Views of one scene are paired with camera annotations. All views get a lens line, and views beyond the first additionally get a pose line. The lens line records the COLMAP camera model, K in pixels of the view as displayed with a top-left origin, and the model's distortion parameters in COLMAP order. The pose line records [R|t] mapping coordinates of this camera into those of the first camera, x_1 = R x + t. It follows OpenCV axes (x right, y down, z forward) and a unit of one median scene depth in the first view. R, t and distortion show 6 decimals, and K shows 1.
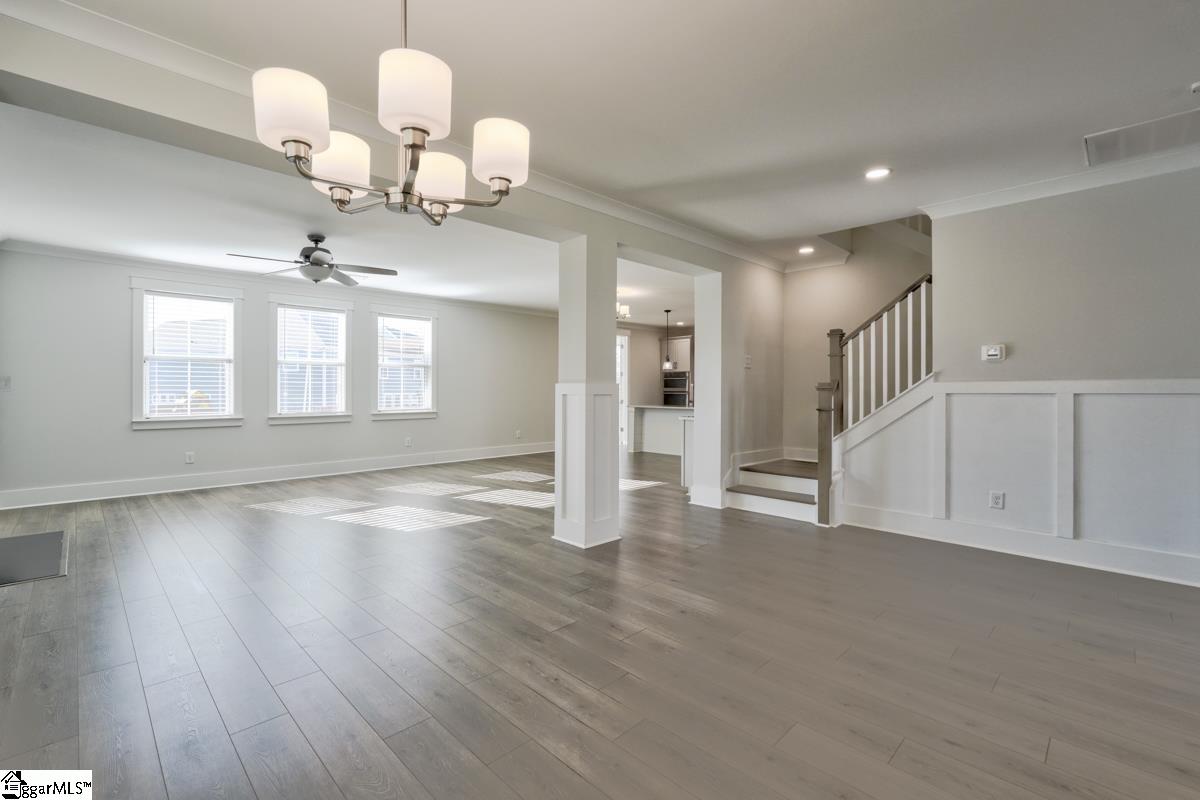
lens RADIAL K [[531.0, 0, 595.7], [0, 531.0, 389.8], [0, 0, 1]] dist [-0.012715, 0.006026]
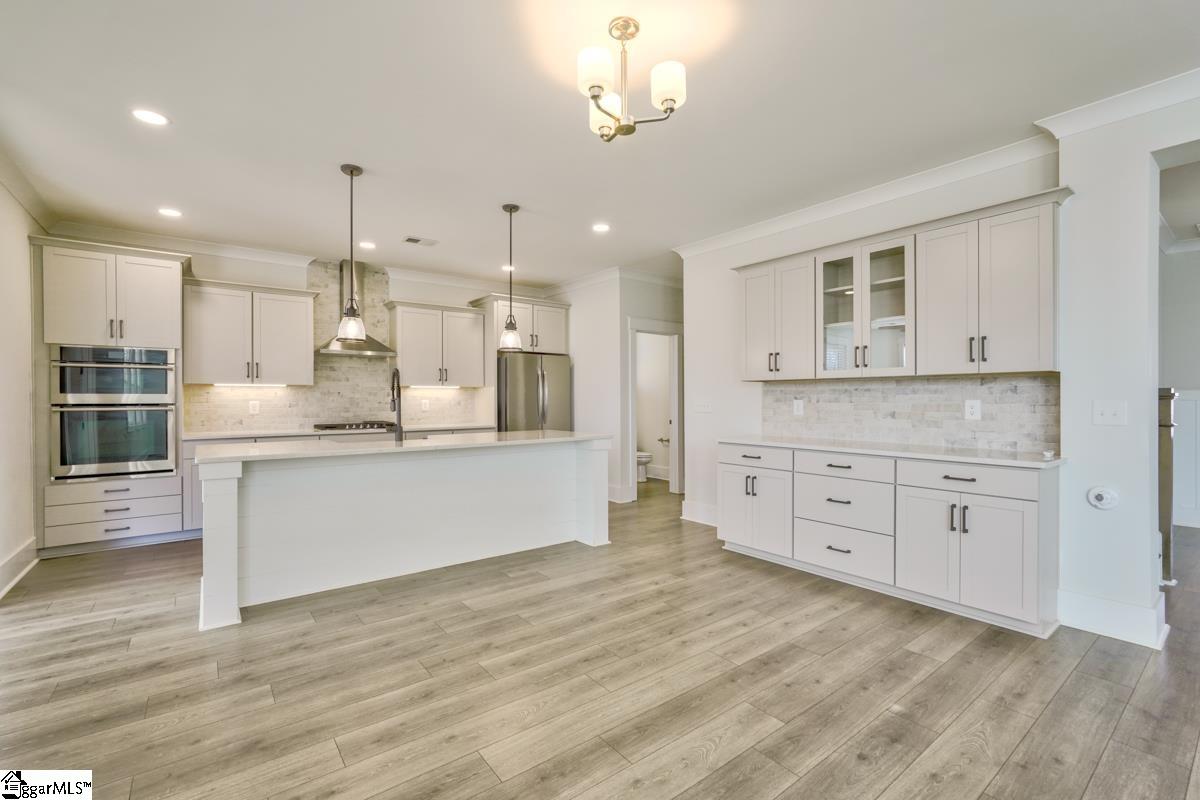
lens RADIAL K [[531.0, 0, 600.4], [0, 531.0, 400.0], [0, 0, 1]] dist [-0.012715, 0.006026]
pose [[0.131889, -0.004571, 0.991254, -0.265205], [0.001593, 0.999989, 0.004399, -0.000574], [-0.991263, 0.000999, 0.131895, 1.135394]]
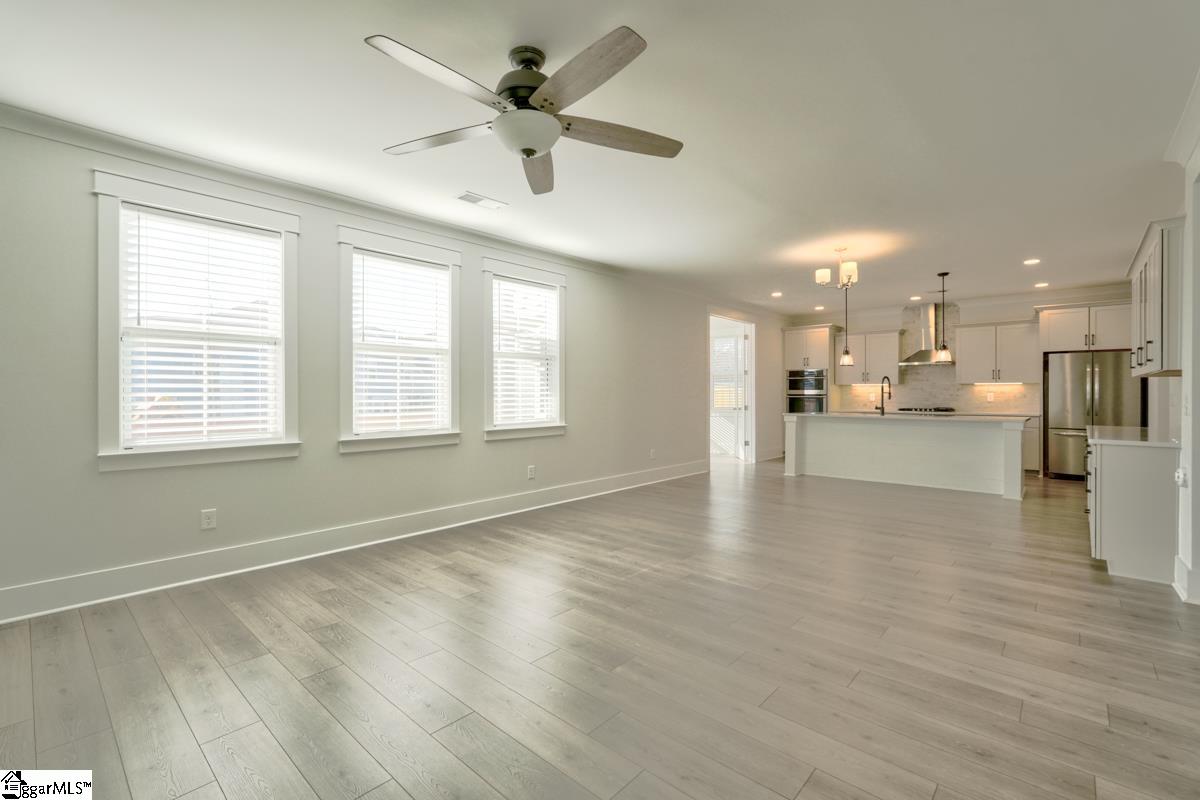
lens RADIAL K [[531.0, 0, 594.0], [0, 531.0, 393.1], [0, 0, 1]] dist [-0.012715, 0.006026]
pose [[0.998757, -0.001216, 0.049822, -0.363646], [0.001168, 0.999999, 0.001003, -0.000410], [-0.049824, -0.000943, 0.998758, 0.400620]]
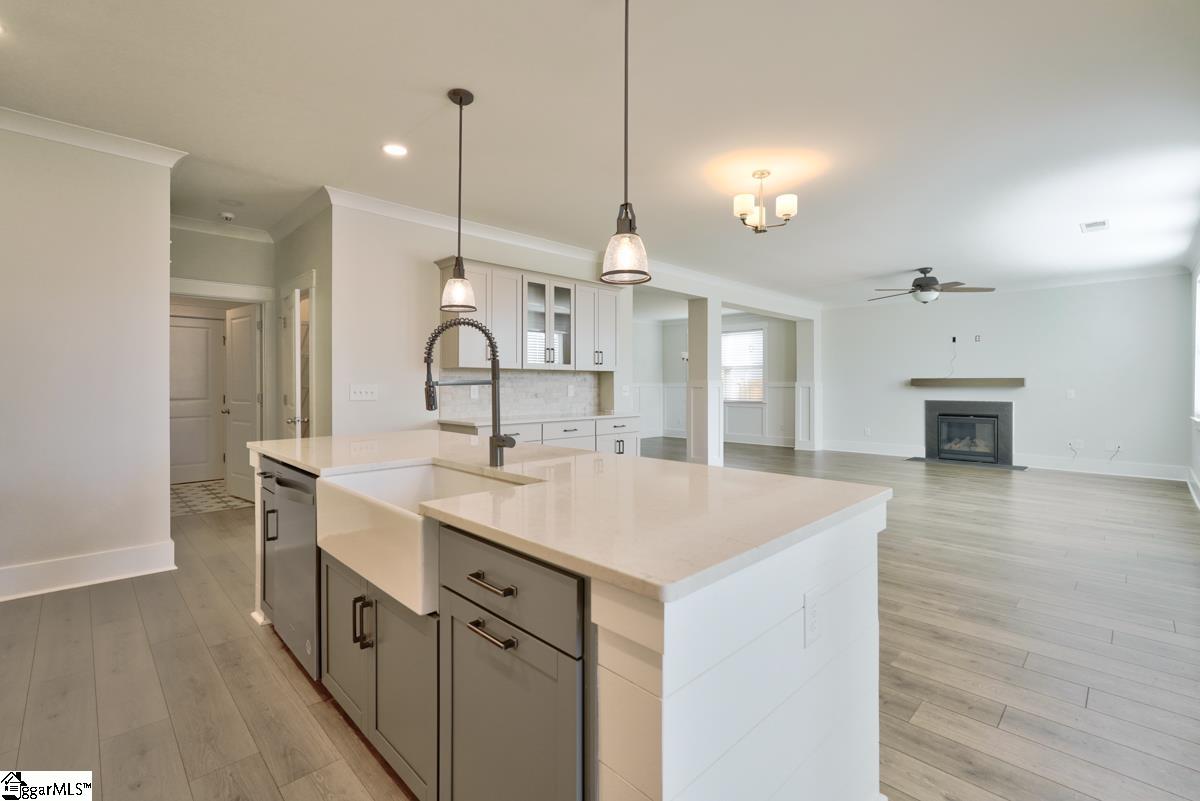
lens RADIAL K [[531.0, 0, 601.6], [0, 531.0, 386.6], [0, 0, 1]] dist [-0.012715, 0.006026]
pose [[-0.999995, -0.002807, 0.001130, 0.198373], [-0.002804, 0.999992, 0.002892, 0.001612], [-0.001138, 0.002889, -0.999995, 1.695961]]
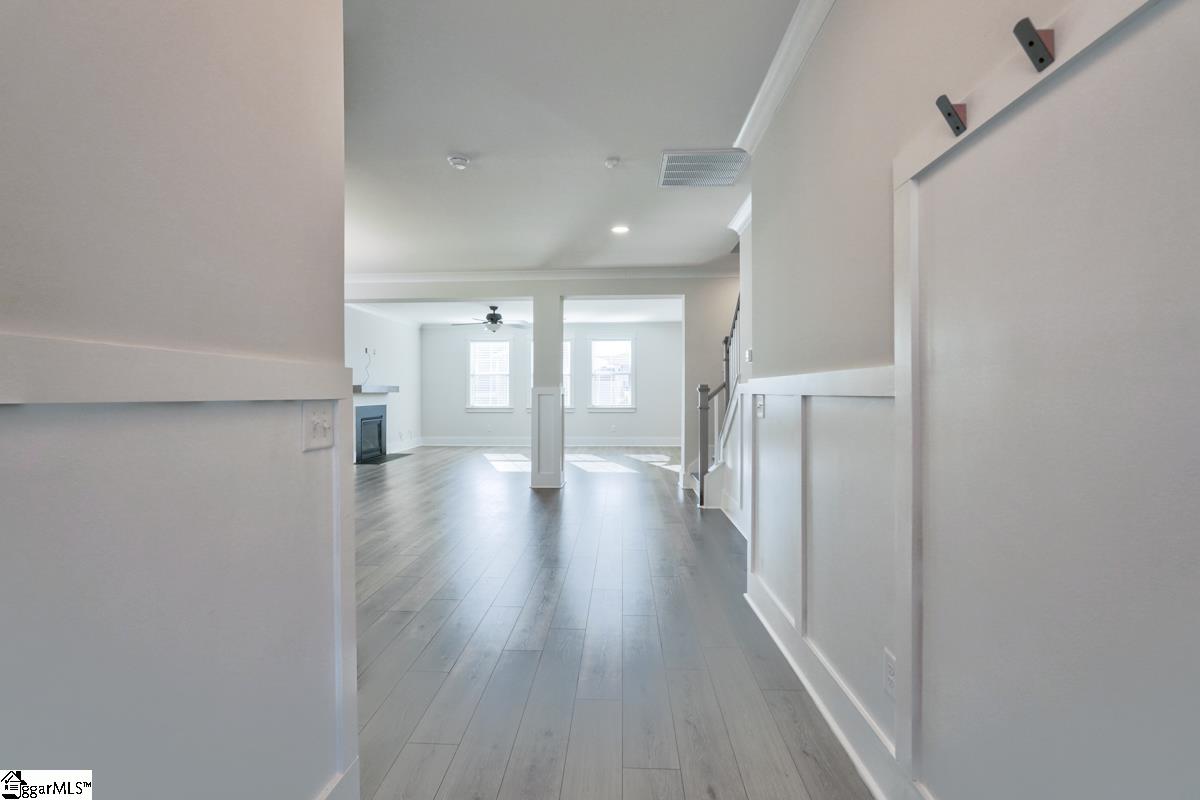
lens RADIAL K [[531.0, 0, 597.1], [0, 531.0, 393.2], [0, 0, 1]] dist [-0.012715, 0.006026]
pose [[0.673307, 0.002204, -0.739360, 0.772382], [0.002566, 0.999983, 0.005318, -0.002577], [0.739359, -0.005478, 0.673289, 0.029017]]
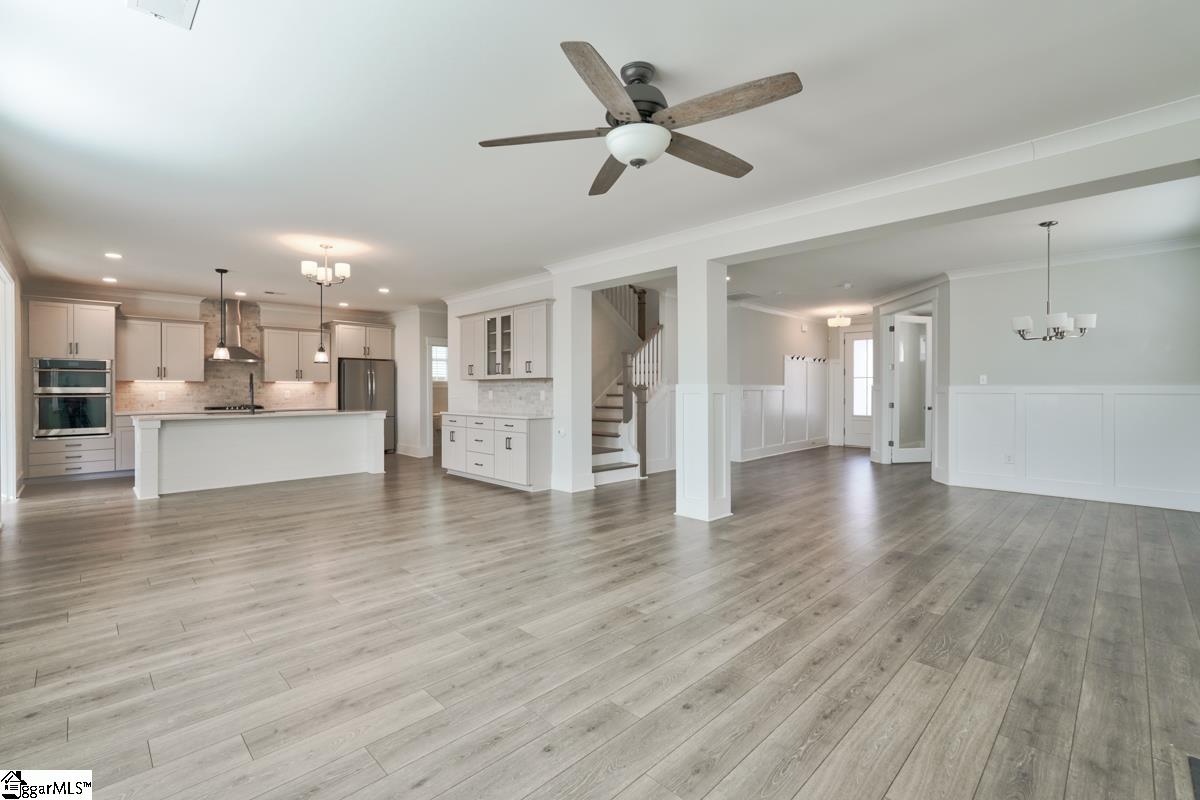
lens RADIAL K [[531.0, 0, 597.7], [0, 531.0, 381.8], [0, 0, 1]] dist [-0.012715, 0.006026]
pose [[0.002673, 0.013621, 0.999904, -0.741694], [0.002547, 0.999904, -0.013628, -0.000173], [-0.999993, 0.002583, 0.002638, 0.762169]]
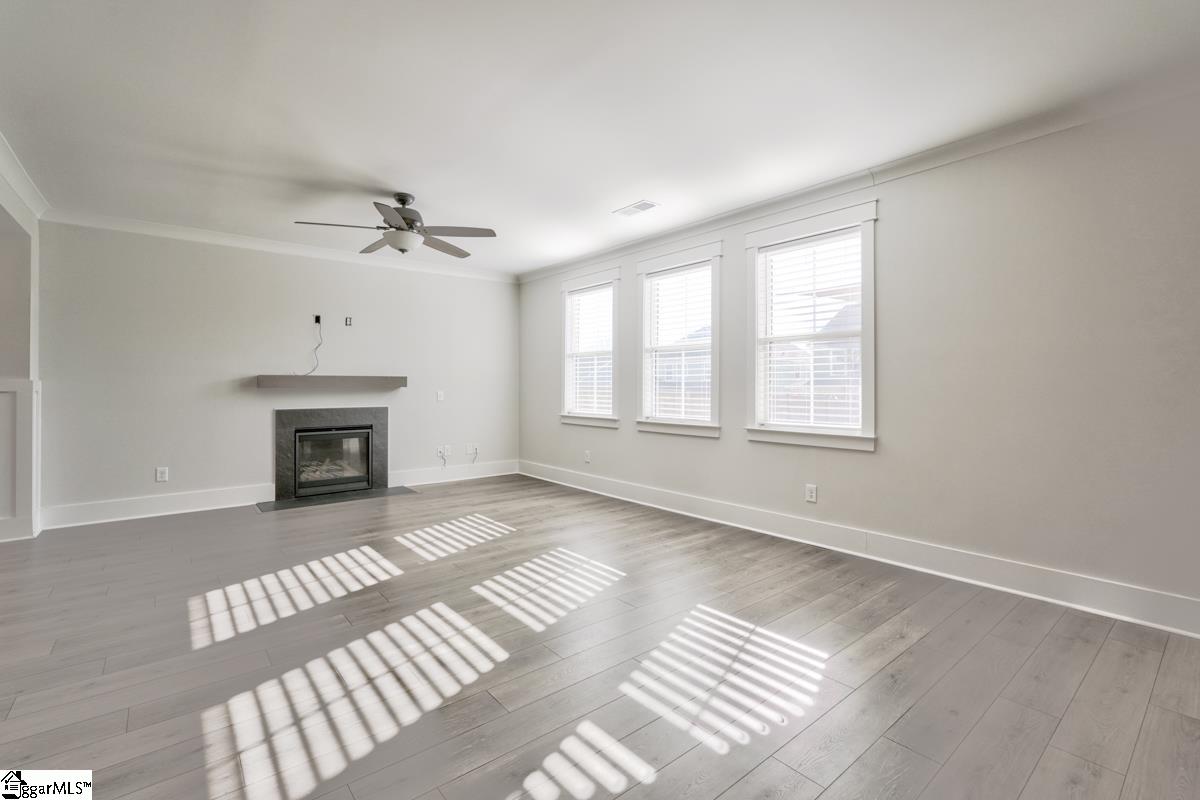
lens RADIAL K [[531.0, 0, 598.7], [0, 531.0, 385.2], [0, 0, 1]] dist [-0.012715, 0.006026]
pose [[-0.096104, -0.001237, -0.995371, 0.175904], [0.000161, 0.999999, -0.001258, -0.000237], [0.995371, -0.000281, -0.096104, 1.008806]]
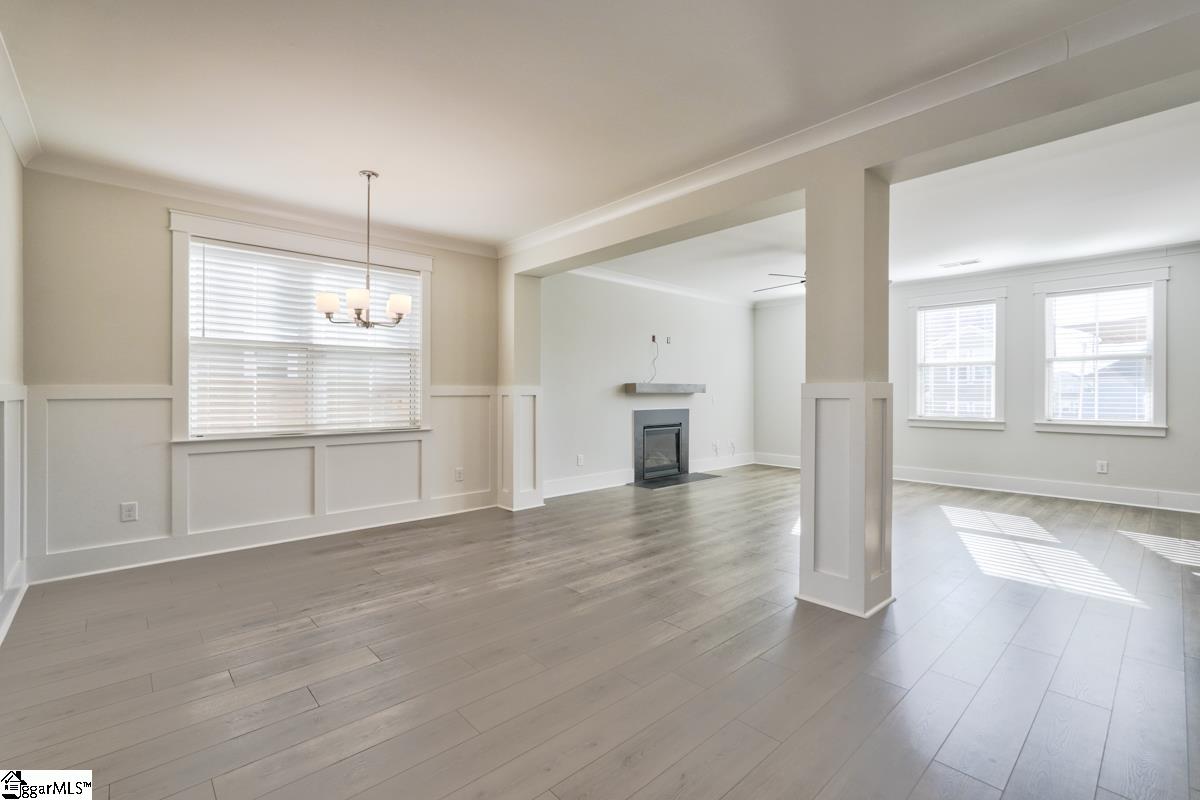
lens RADIAL K [[531.0, 0, 597.0], [0, 531.0, 391.9], [0, 0, 1]] dist [-0.012715, 0.006026]
pose [[-0.040872, 0.001070, -0.999164, 0.438683], [-0.001595, 0.999998, 0.001136, -0.000730], [0.999163, 0.001640, -0.040870, 0.426519]]
